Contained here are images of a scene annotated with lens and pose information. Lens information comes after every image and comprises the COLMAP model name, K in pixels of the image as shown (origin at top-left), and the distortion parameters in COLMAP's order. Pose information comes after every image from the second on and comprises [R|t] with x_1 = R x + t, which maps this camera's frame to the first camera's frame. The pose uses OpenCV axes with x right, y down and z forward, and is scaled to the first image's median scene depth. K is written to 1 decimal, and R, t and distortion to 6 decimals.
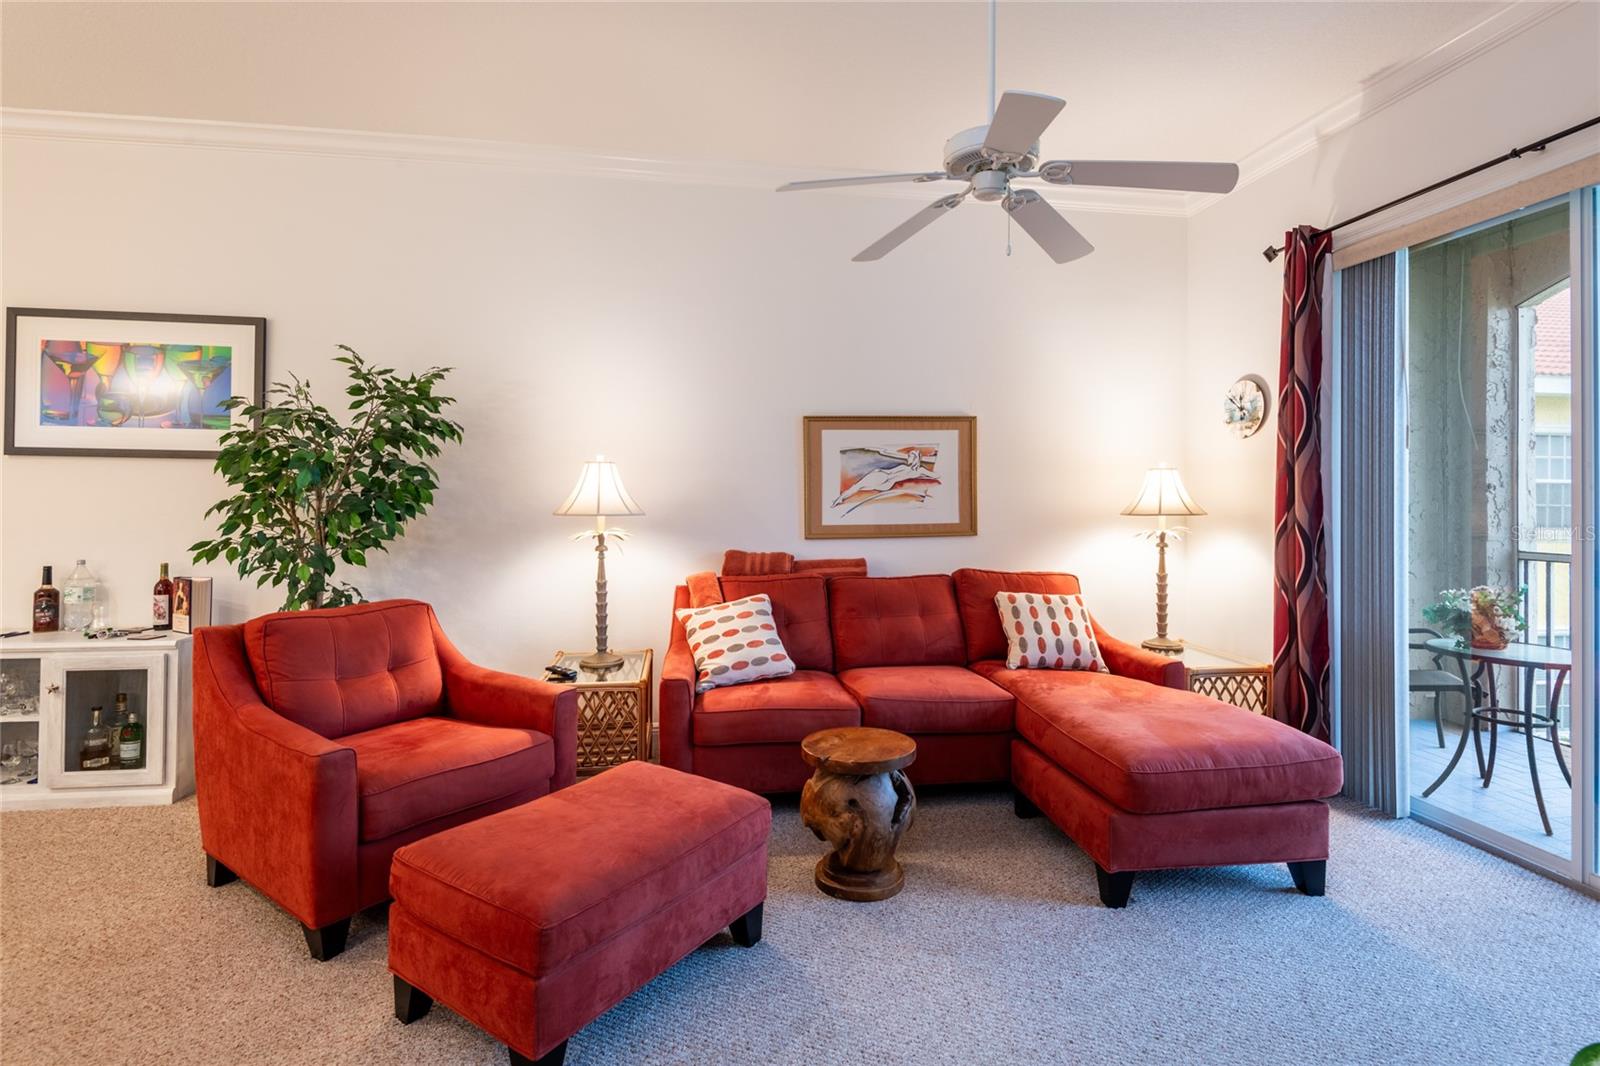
lens RADIAL K [[777.3, 0, 798.1], [0, 777.3, 487.9], [0, 0, 1]] dist [0.015733, -0.015675]
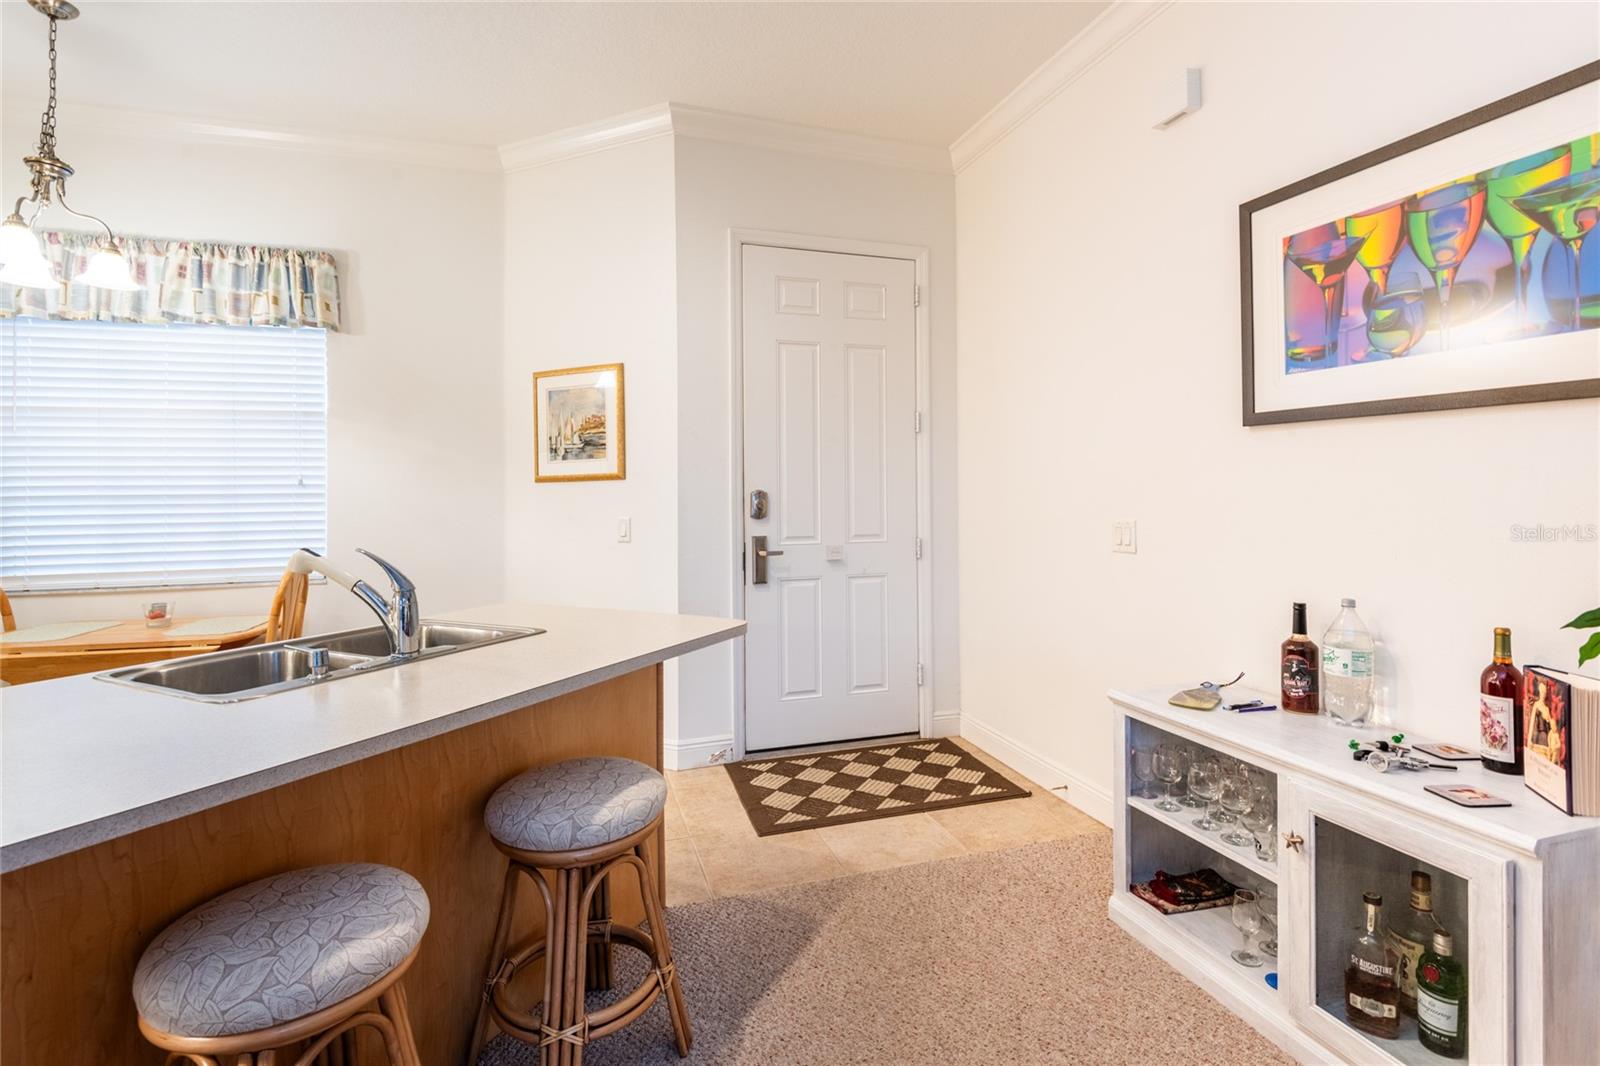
lens RADIAL K [[777.3, 0, 811.3], [0, 777.3, 486.6], [0, 0, 1]] dist [0.015733, -0.015675]
pose [[0.167510, -0.013861, -0.985773, -0.420501], [0.025178, 0.999635, -0.009777, 0.005729], [0.985549, -0.023182, 0.167798, 0.516247]]
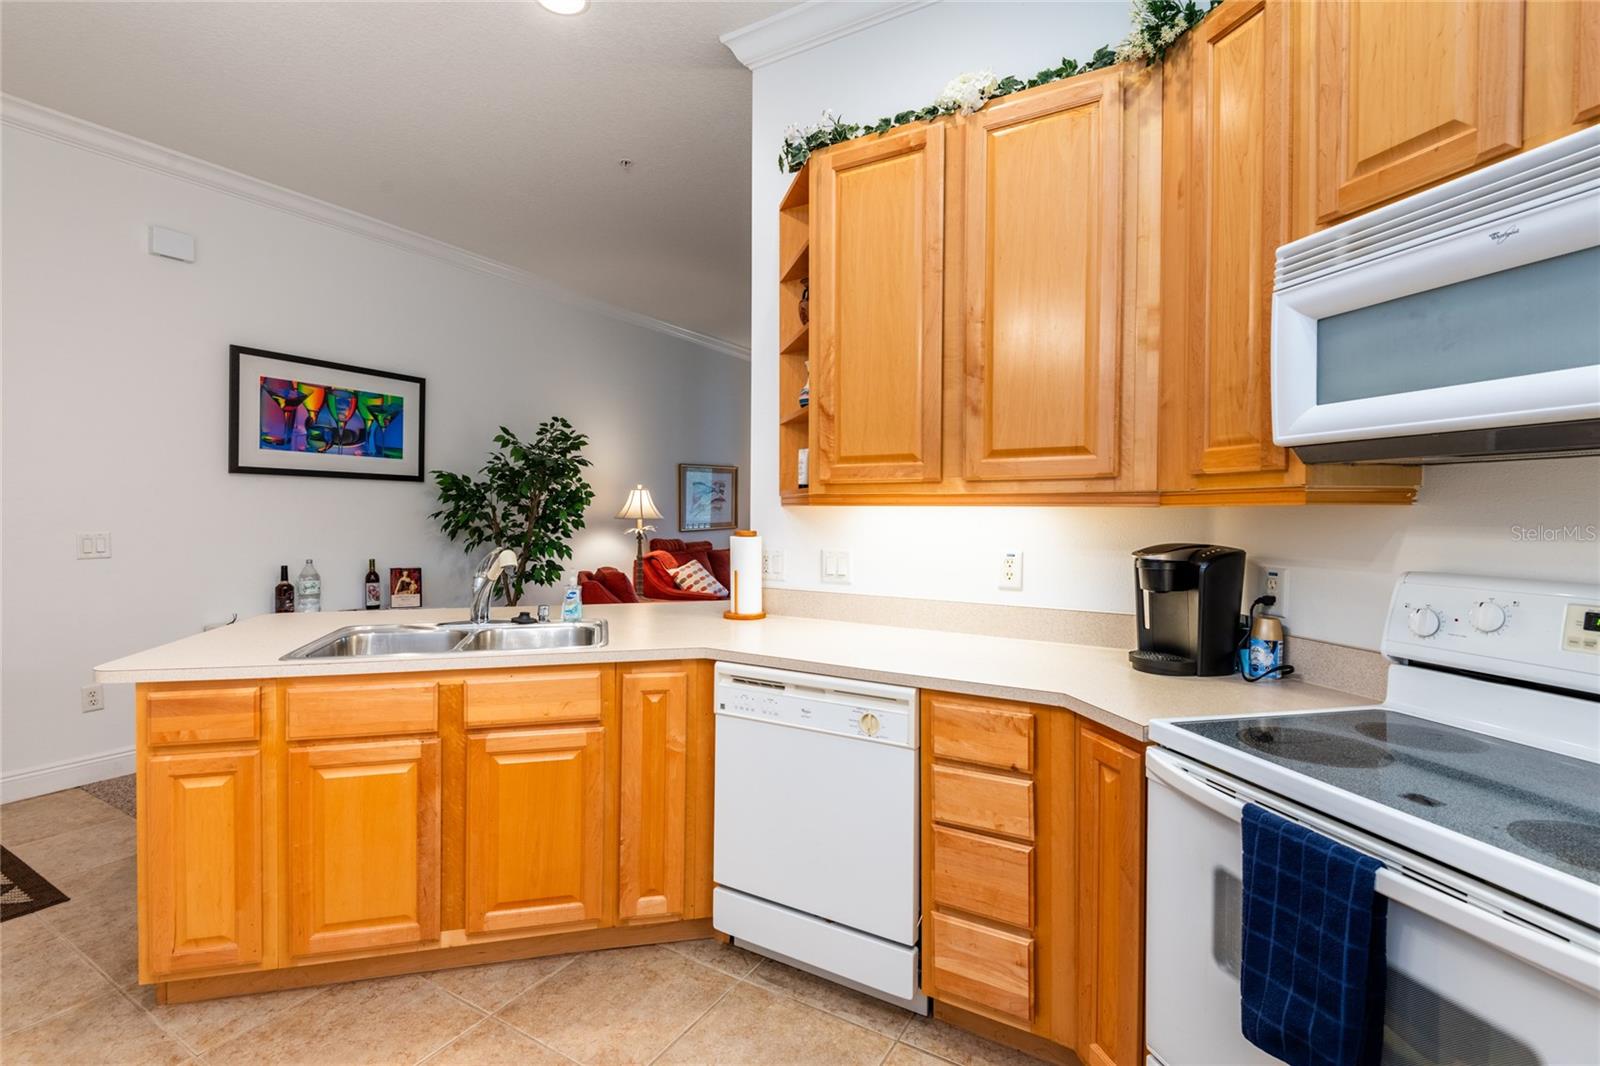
lens RADIAL K [[734.6, 0, 800.6], [0, 734.6, 526.1], [0, 0, 1]] dist [0.015117, -0.011085]
pose [[0.626963, -0.019114, 0.778815, -1.335612], [-0.016119, 0.999167, 0.037498, -0.017992], [-0.778883, -0.036064, 0.626132, -0.350638]]
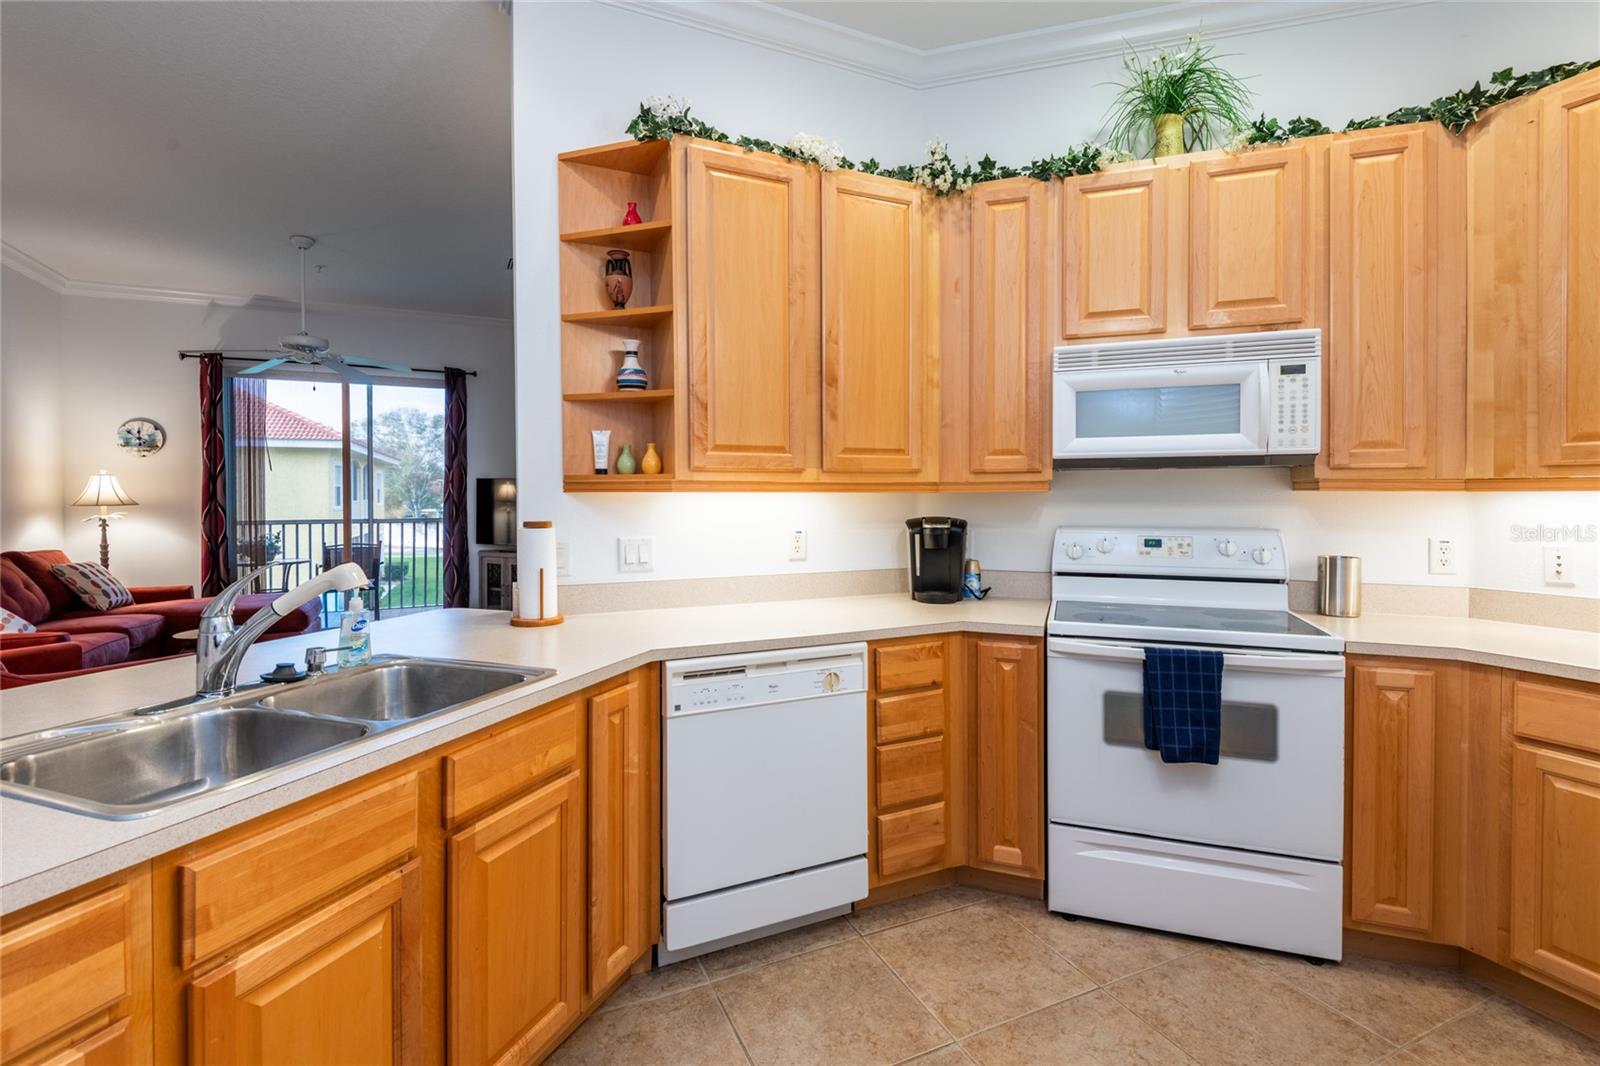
lens RADIAL K [[734.6, 0, 801.2], [0, 734.6, 505.9], [0, 0, 1]] dist [0.015117, -0.011085]
pose [[-0.290210, -0.021406, 0.956723, -1.469867], [-0.018299, 0.999691, 0.016817, -0.012627], [-0.956788, -0.012627, -0.290513, 0.137751]]
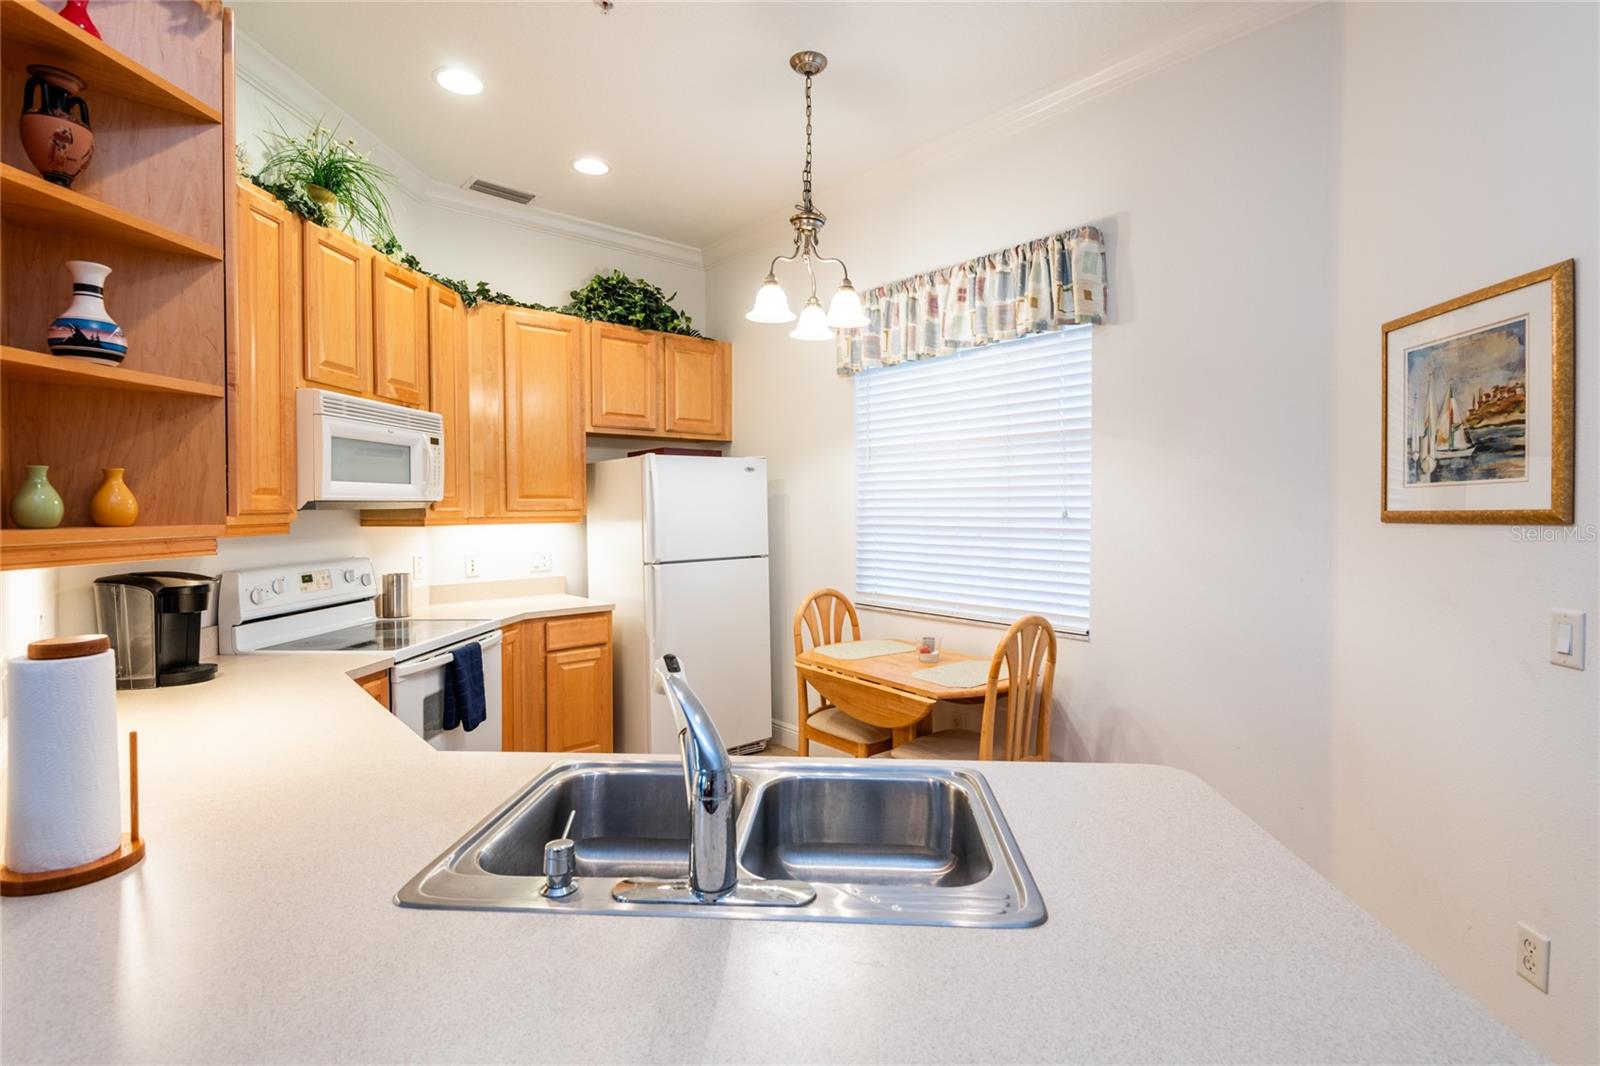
lens RADIAL K [[777.3, 0, 805.1], [0, 777.3, 521.8], [0, 0, 1]] dist [0.015733, -0.015675]
pose [[-0.840550, 0.008741, -0.541664, -0.851790], [0.009418, 0.999954, 0.001522, -0.026571], [0.541653, -0.003822, -0.840594, 0.584047]]
